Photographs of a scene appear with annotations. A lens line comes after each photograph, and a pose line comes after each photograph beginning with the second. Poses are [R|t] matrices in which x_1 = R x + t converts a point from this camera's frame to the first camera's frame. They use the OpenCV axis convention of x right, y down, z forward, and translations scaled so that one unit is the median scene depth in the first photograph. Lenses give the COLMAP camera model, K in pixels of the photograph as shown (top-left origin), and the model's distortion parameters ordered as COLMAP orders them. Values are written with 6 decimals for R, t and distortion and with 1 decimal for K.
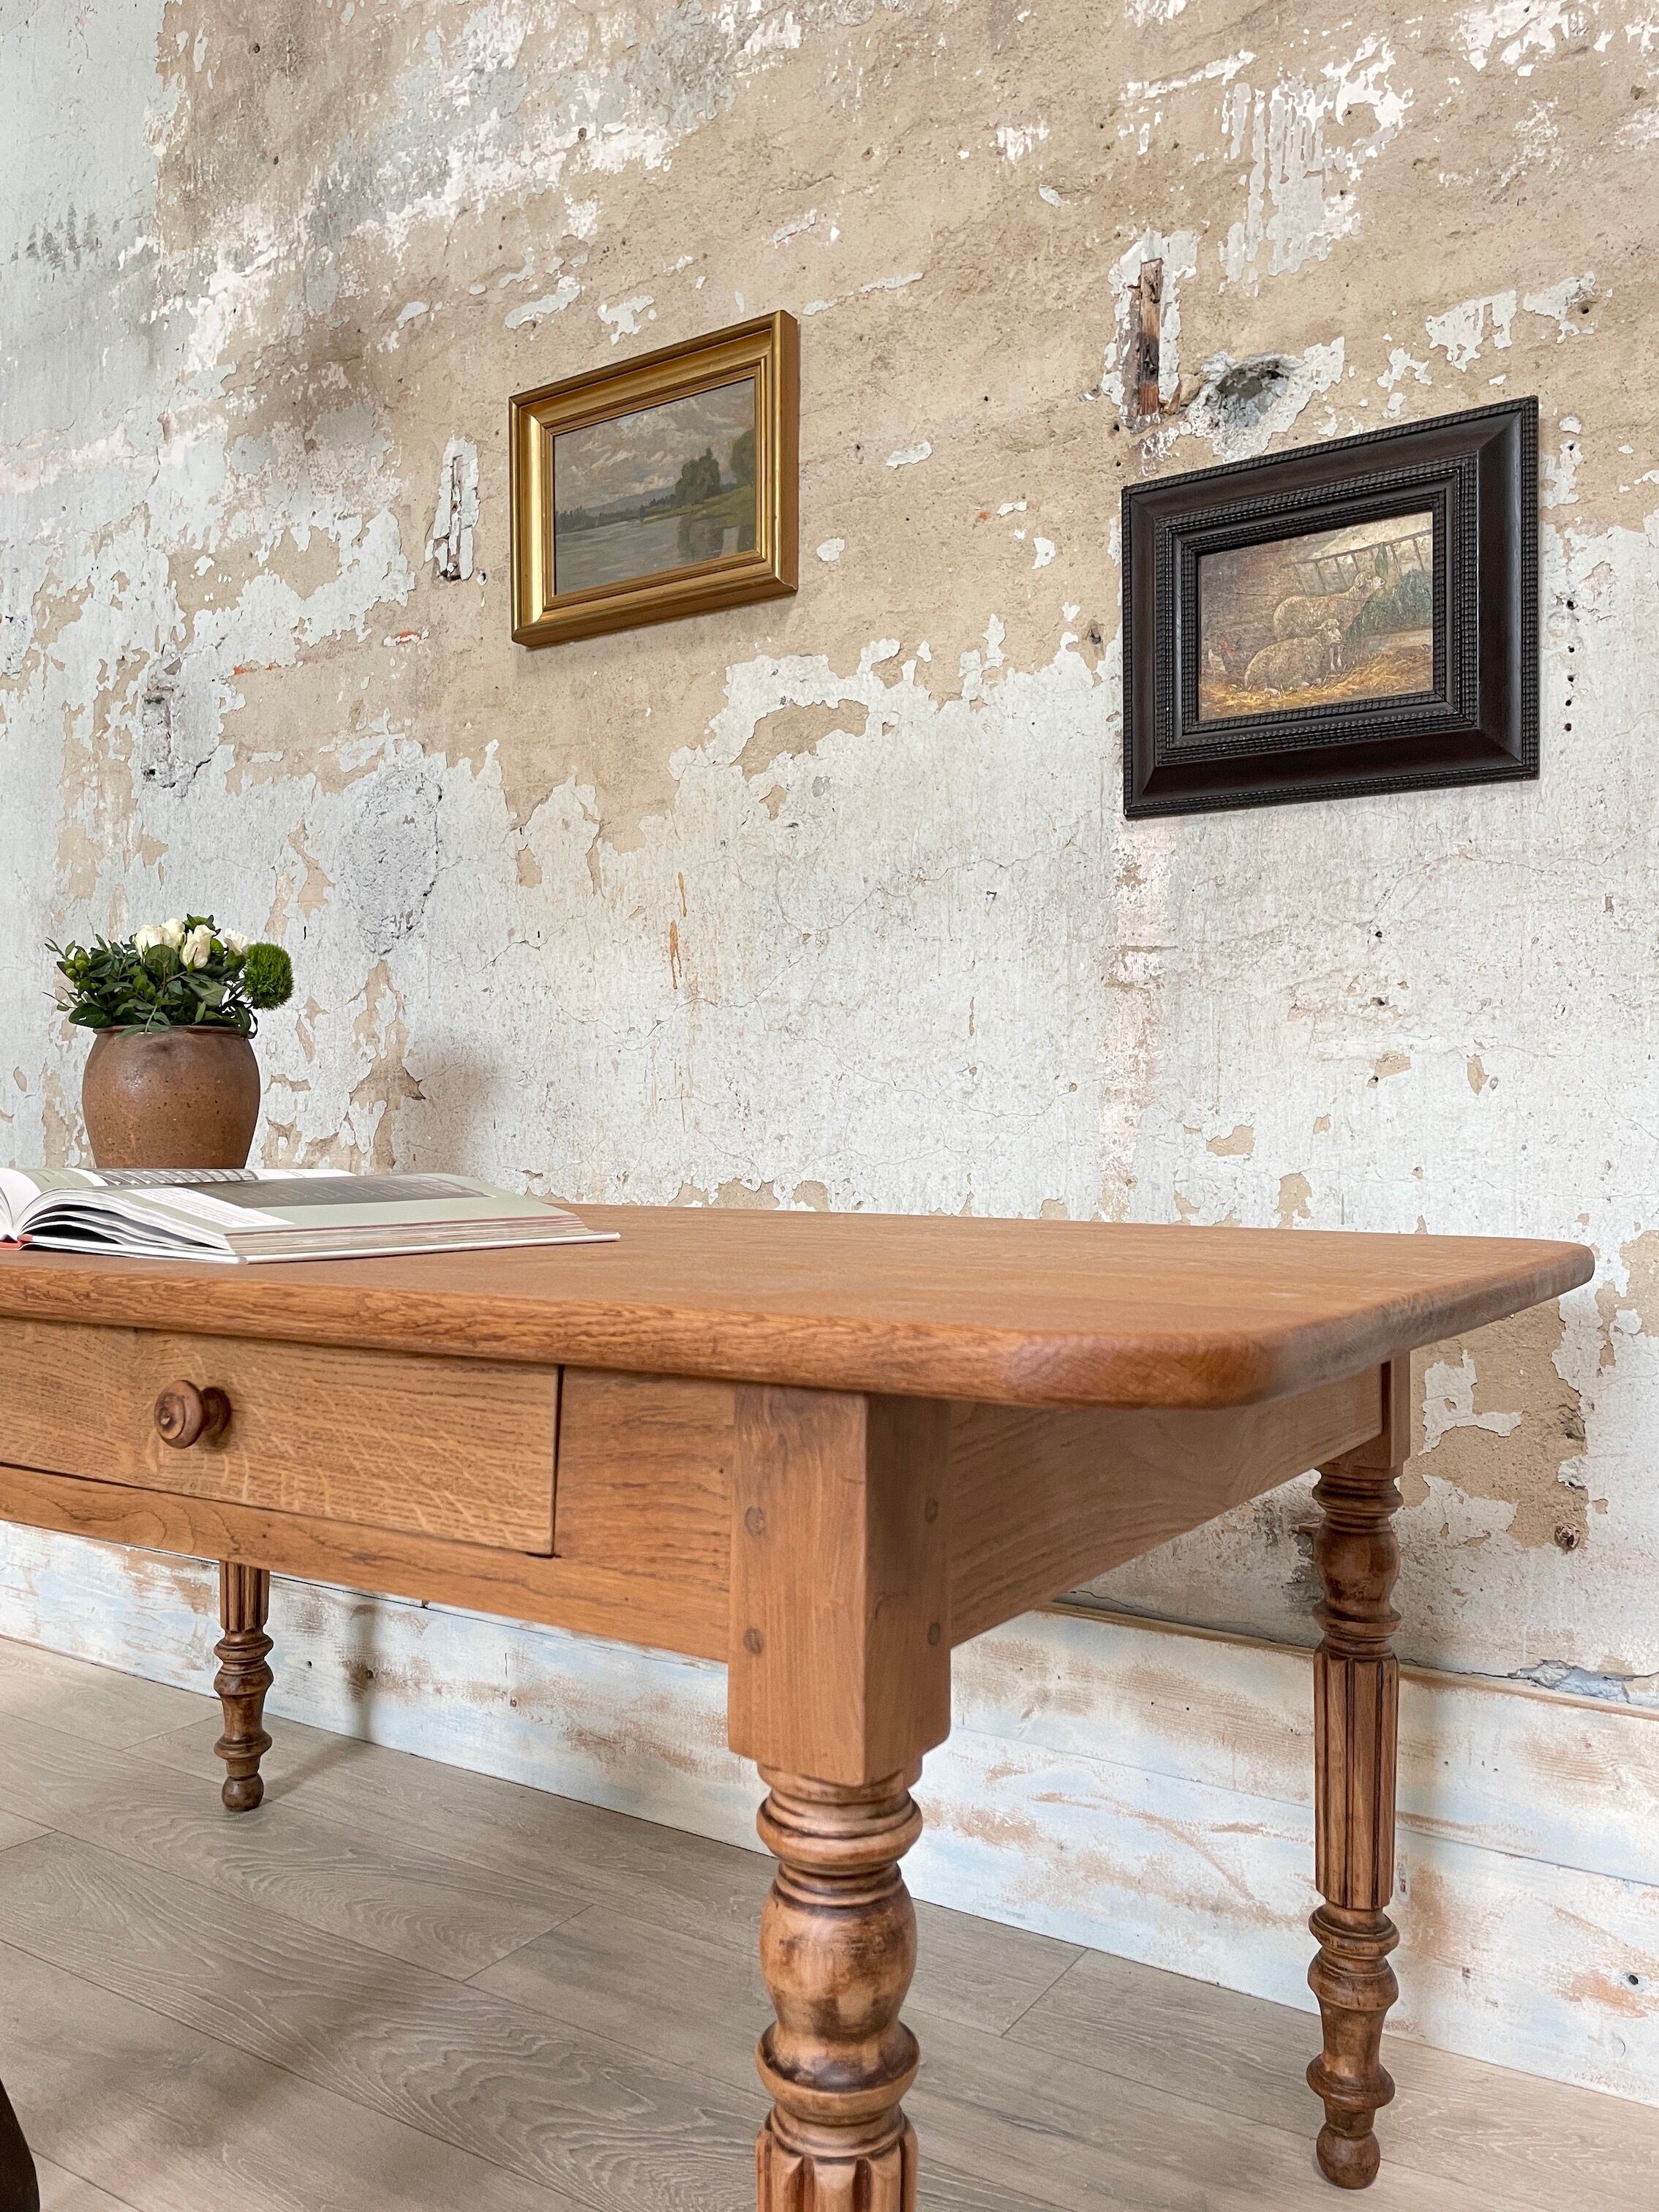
lens RADIAL K [[1674.4, 0, 827.7], [0, 1674.4, 1093.1], [0, 0, 1]] dist [0.085974, -0.106566]
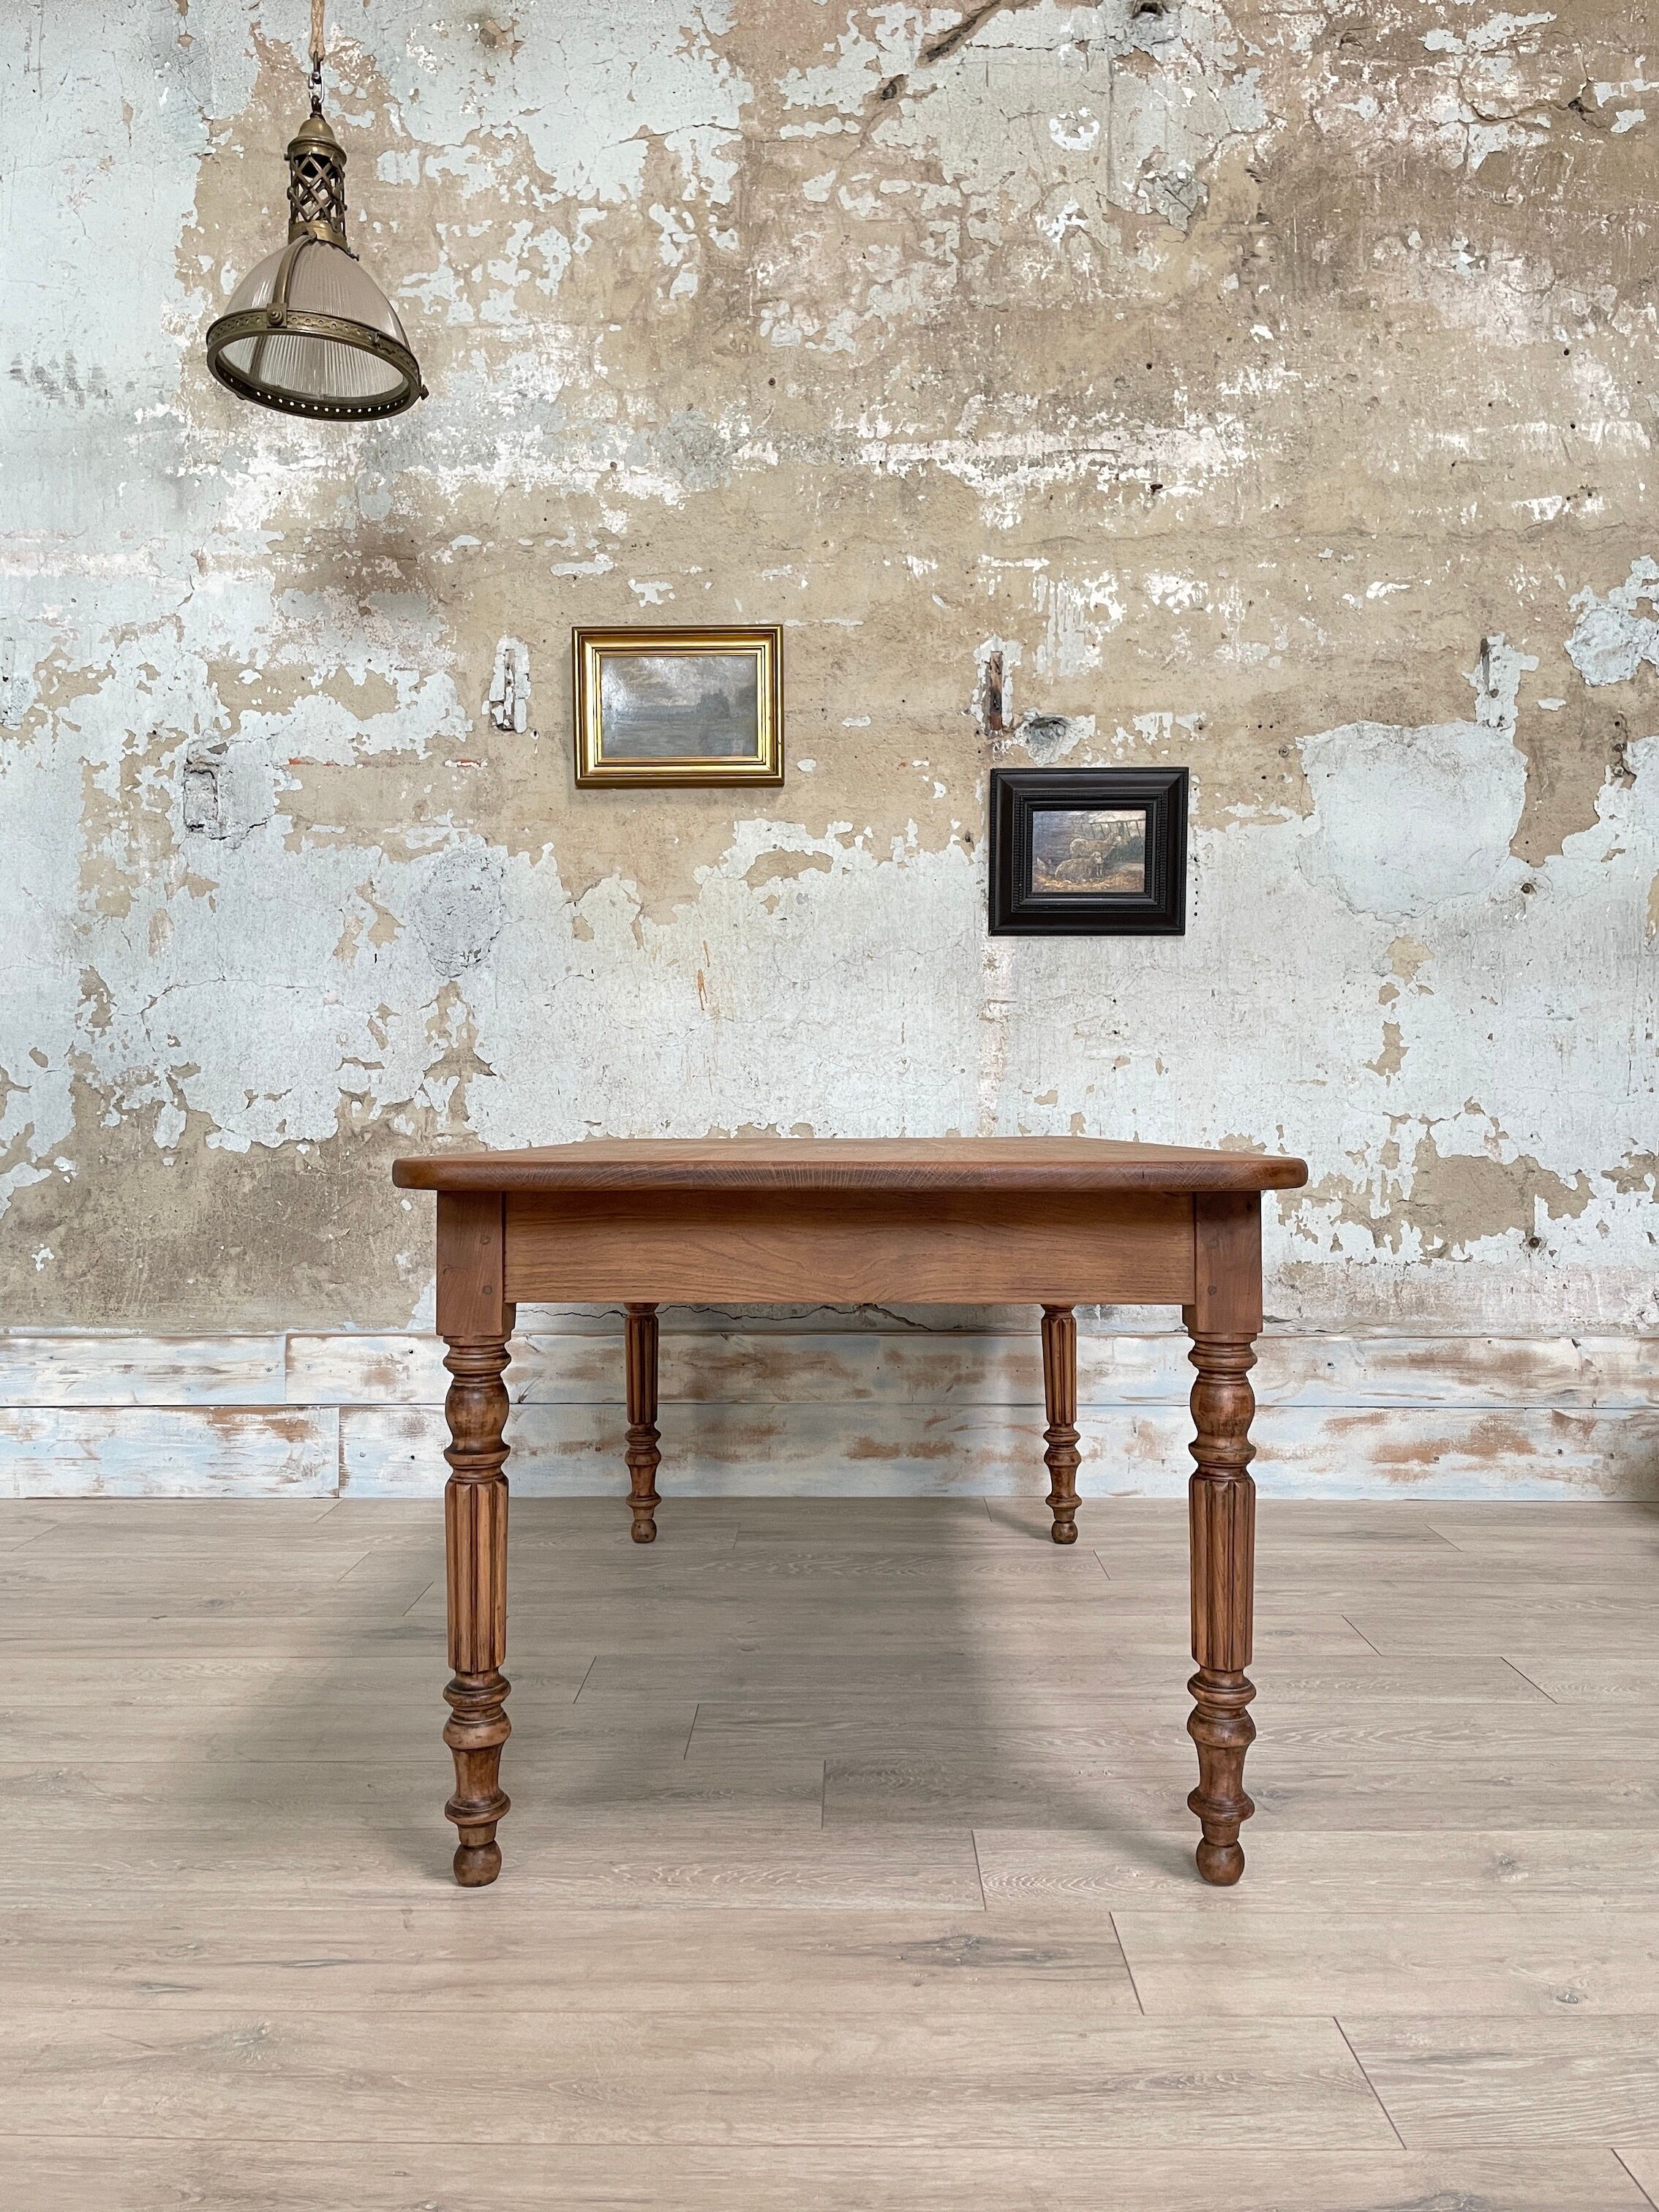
lens RADIAL K [[1662.5, 0, 832.7], [0, 1662.5, 1101.7], [0, 0, 1]] dist [0.086900, -0.105931]
pose [[0.849409, -0.006243, 0.527698, -0.836778], [-0.005105, 0.999786, 0.020045, -0.004744], [-0.527711, -0.019720, 0.849195, -0.467537]]
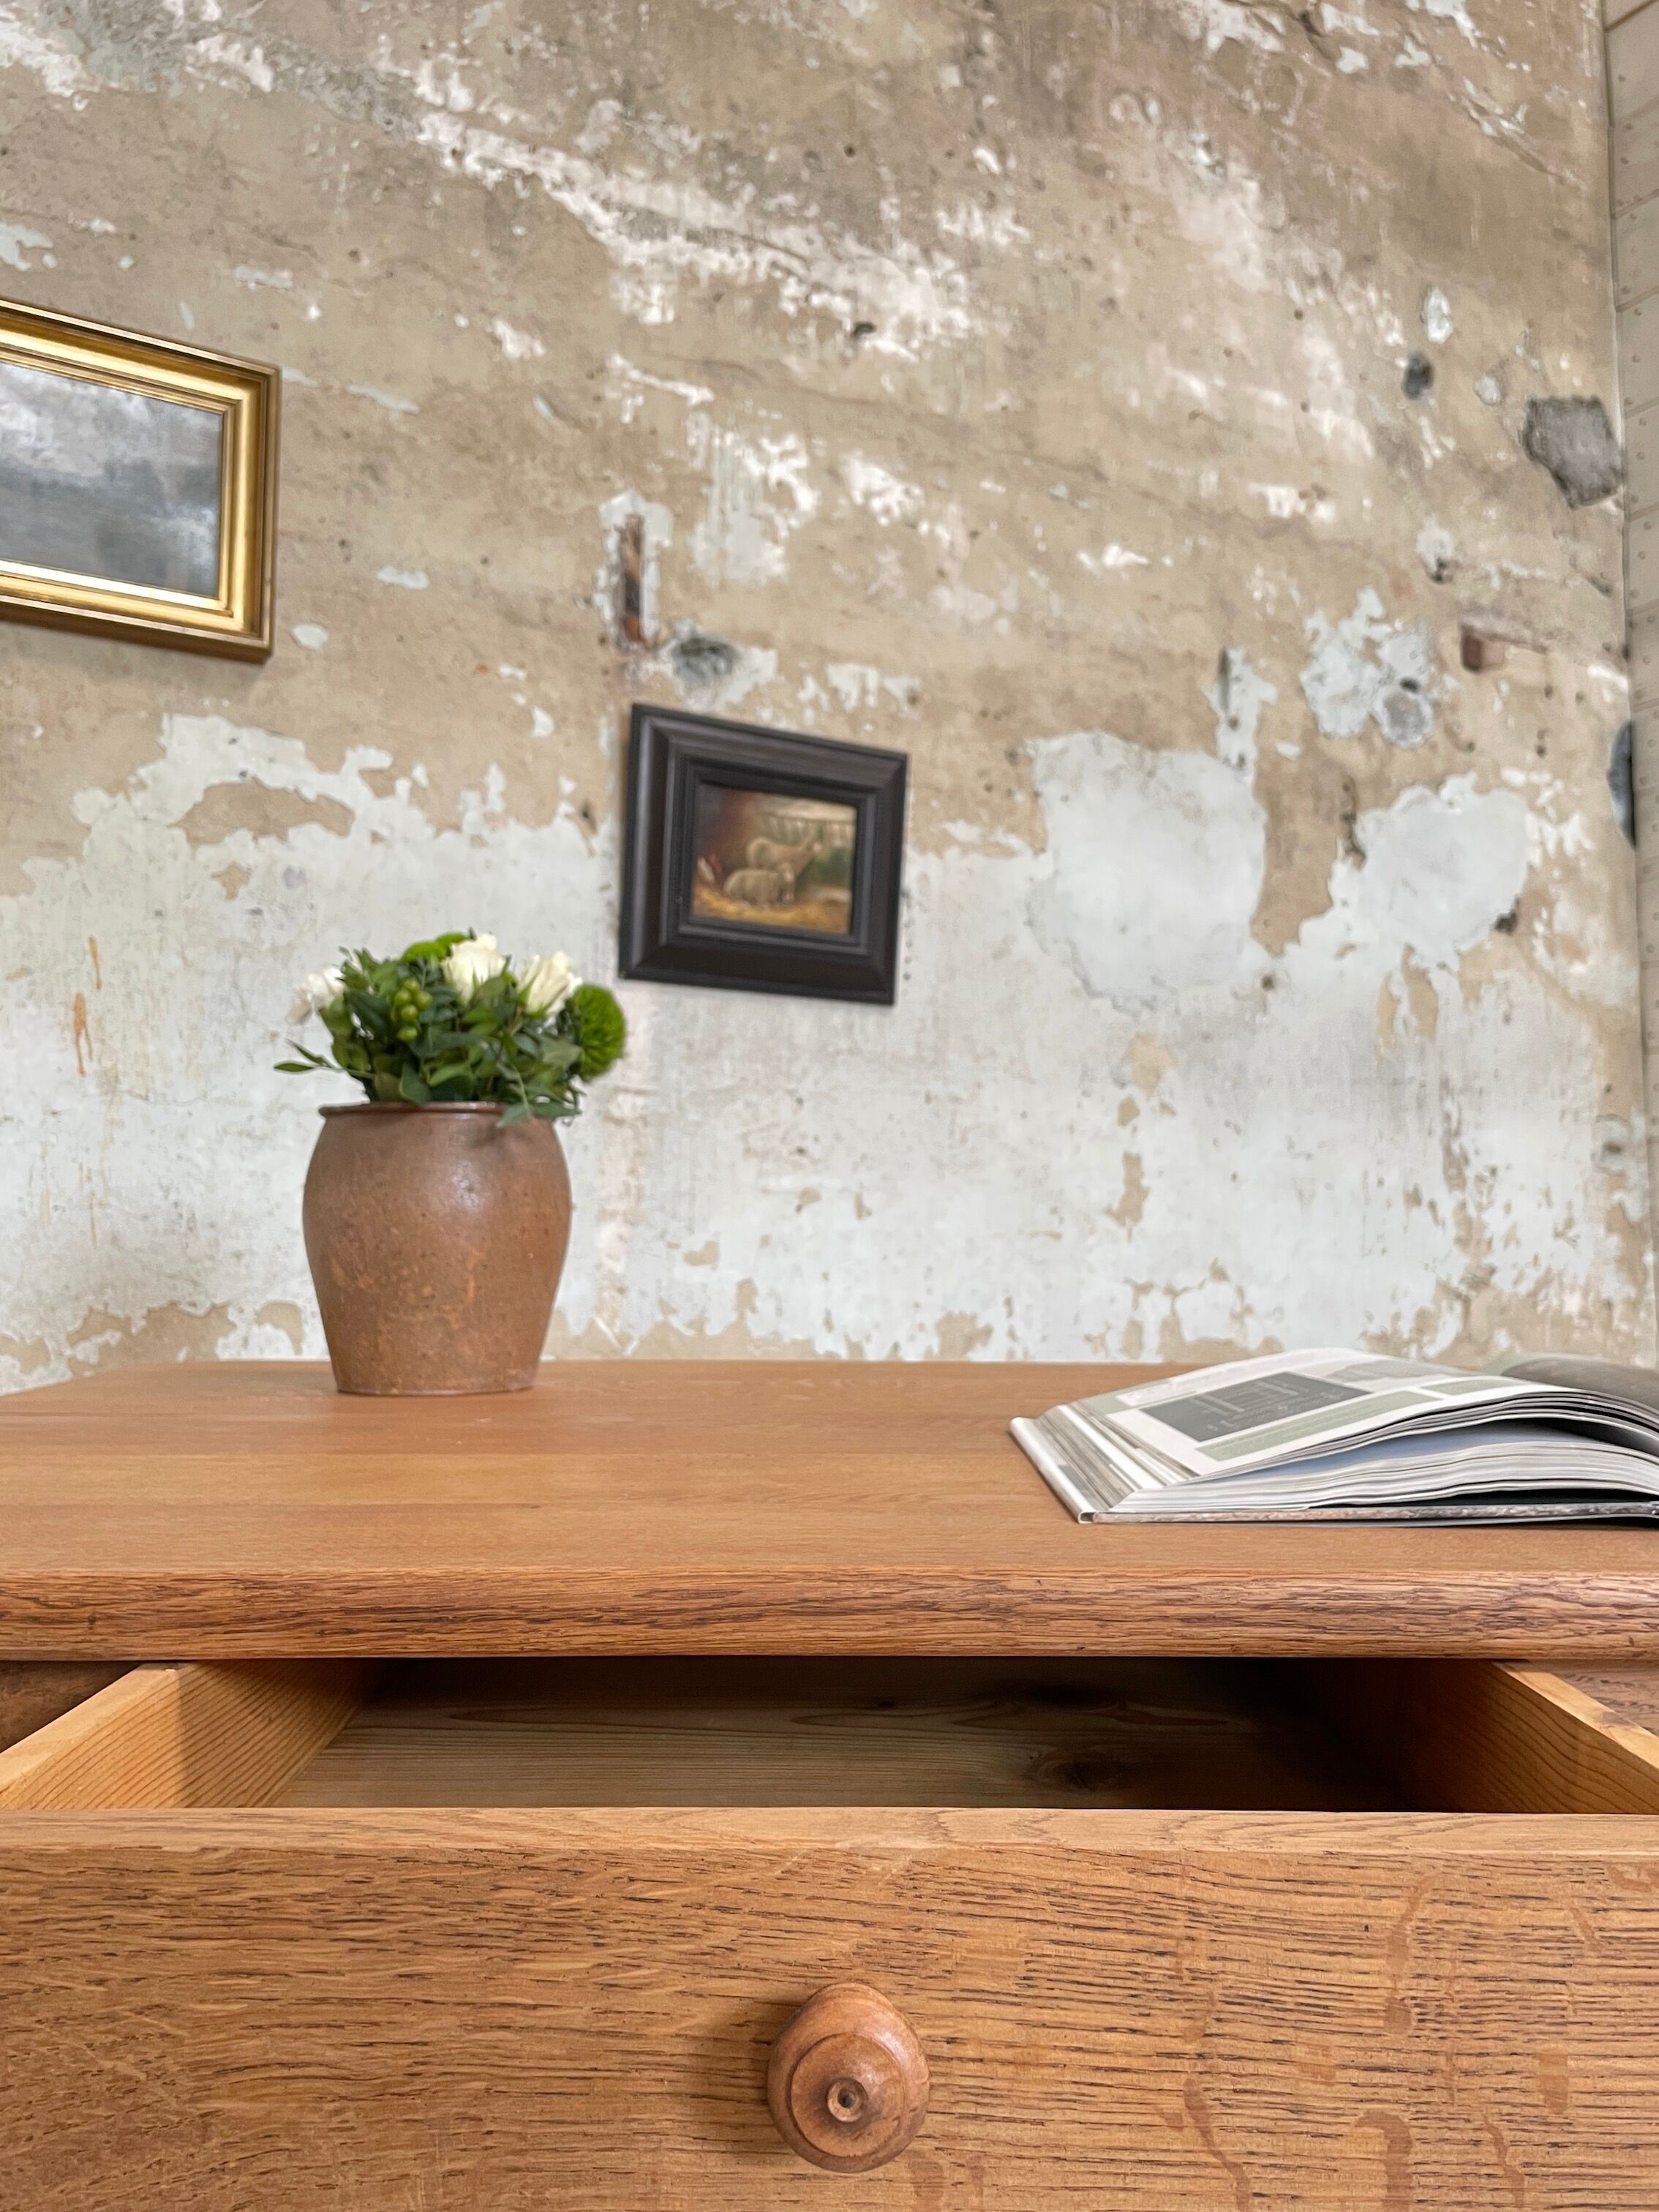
lens RADIAL K [[1720.9, 0, 835.4], [0, 1720.9, 1105.0], [0, 0, 1]] dist [0.078559, -0.104981]
pose [[0.443095, 0.061938, 0.894332, -0.679918], [-0.035021, 0.998045, -0.051770, -0.015391], [-0.895790, -0.008381, 0.444398, 0.275339]]
